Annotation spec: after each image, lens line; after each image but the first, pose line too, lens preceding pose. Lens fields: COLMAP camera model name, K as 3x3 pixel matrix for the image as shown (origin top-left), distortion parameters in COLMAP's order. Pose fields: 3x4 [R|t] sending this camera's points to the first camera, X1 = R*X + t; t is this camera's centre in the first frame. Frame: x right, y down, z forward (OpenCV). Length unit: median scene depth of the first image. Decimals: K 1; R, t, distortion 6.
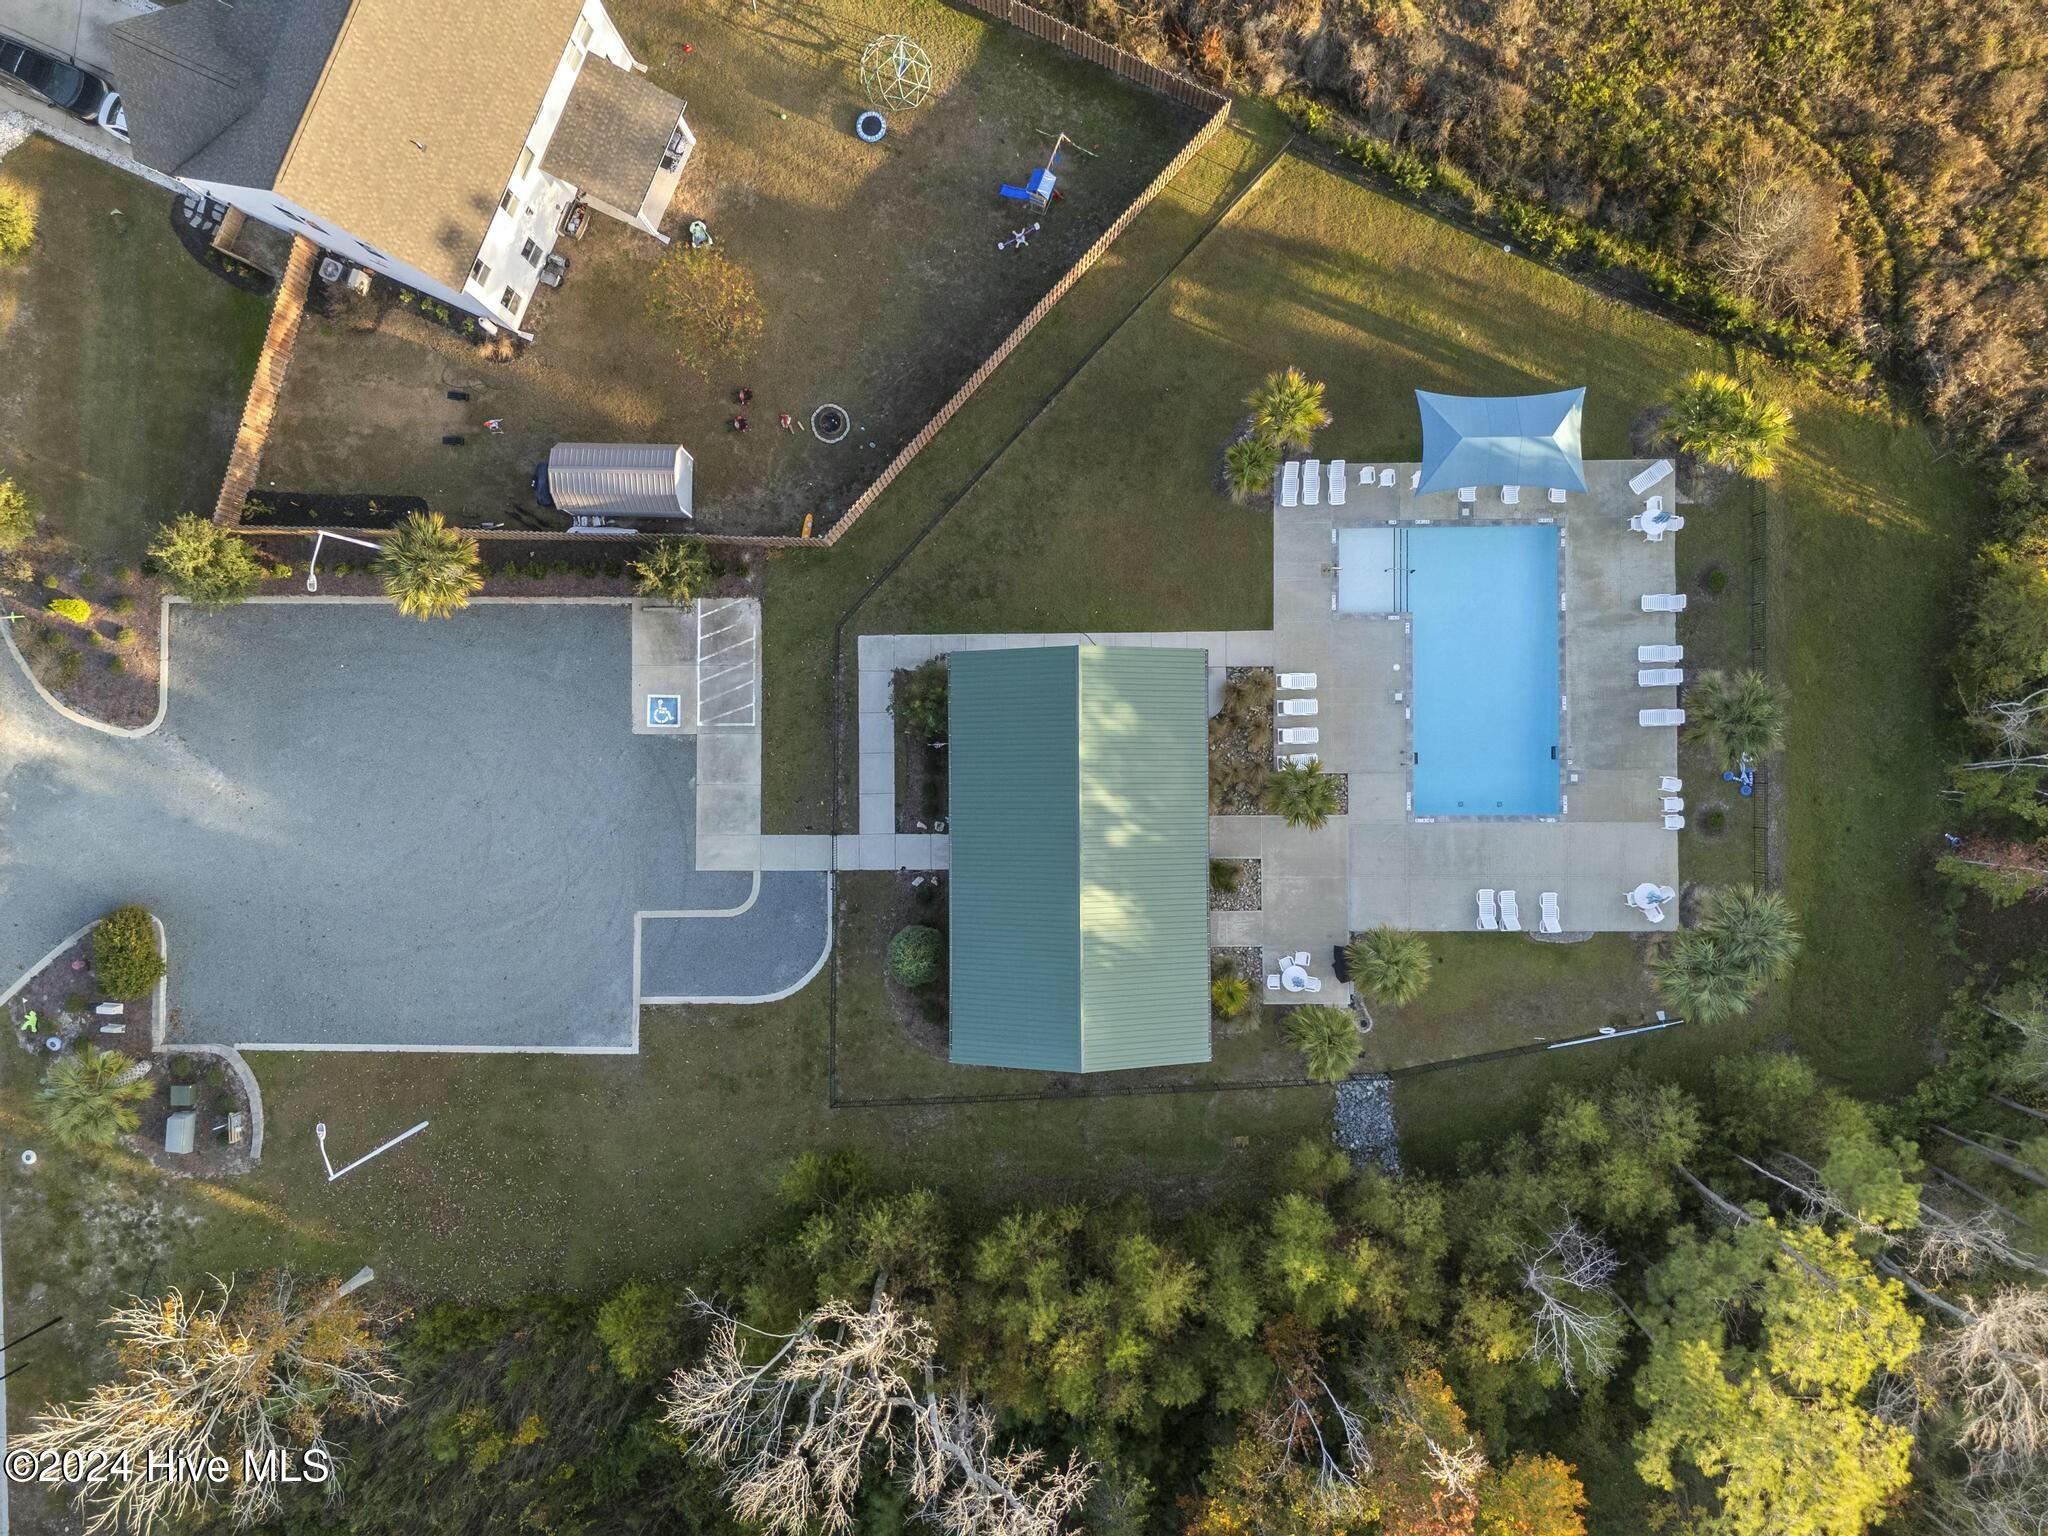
lens RADIAL K [[1405.6, 0, 1024.0], [0, 1405.6, 768.0], [0, 0, 1]] dist [0.070434, -0.067770]
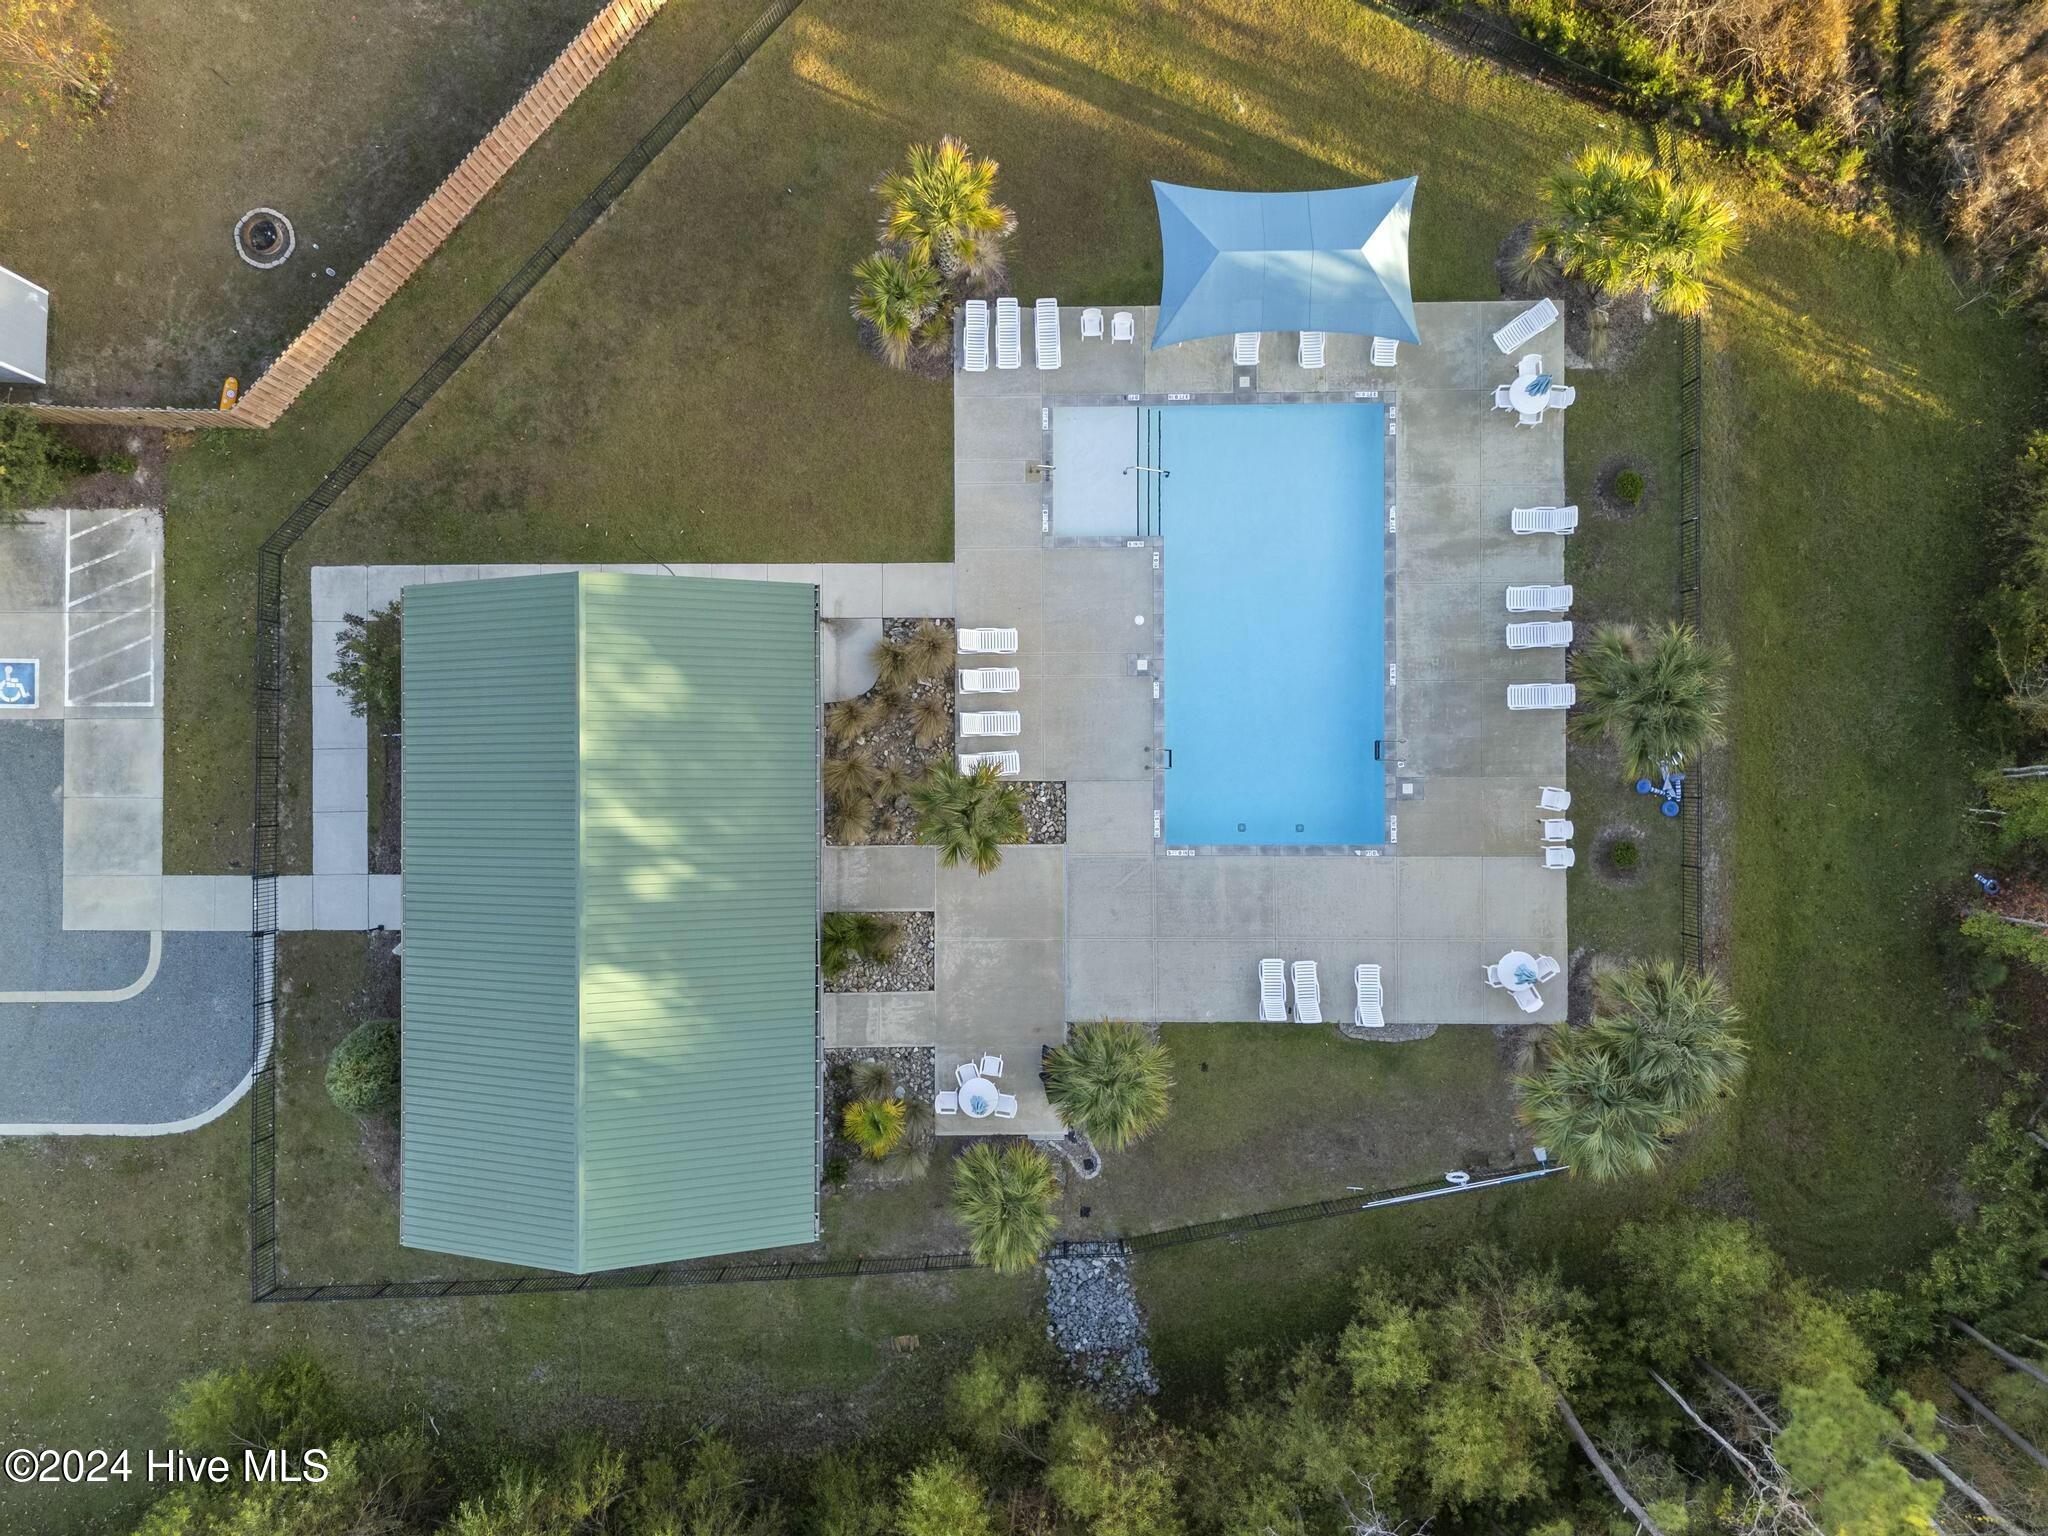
lens RADIAL K [[1405.6, 0, 1024.0], [0, 1405.6, 768.0], [0, 0, 1]] dist [0.070434, -0.067770]
pose [[0.999997, 0.001436, -0.001818, 0.211553], [-0.001434, 0.999998, 0.001092, -0.003046], [0.001819, -0.001089, 0.999998, 0.347548]]
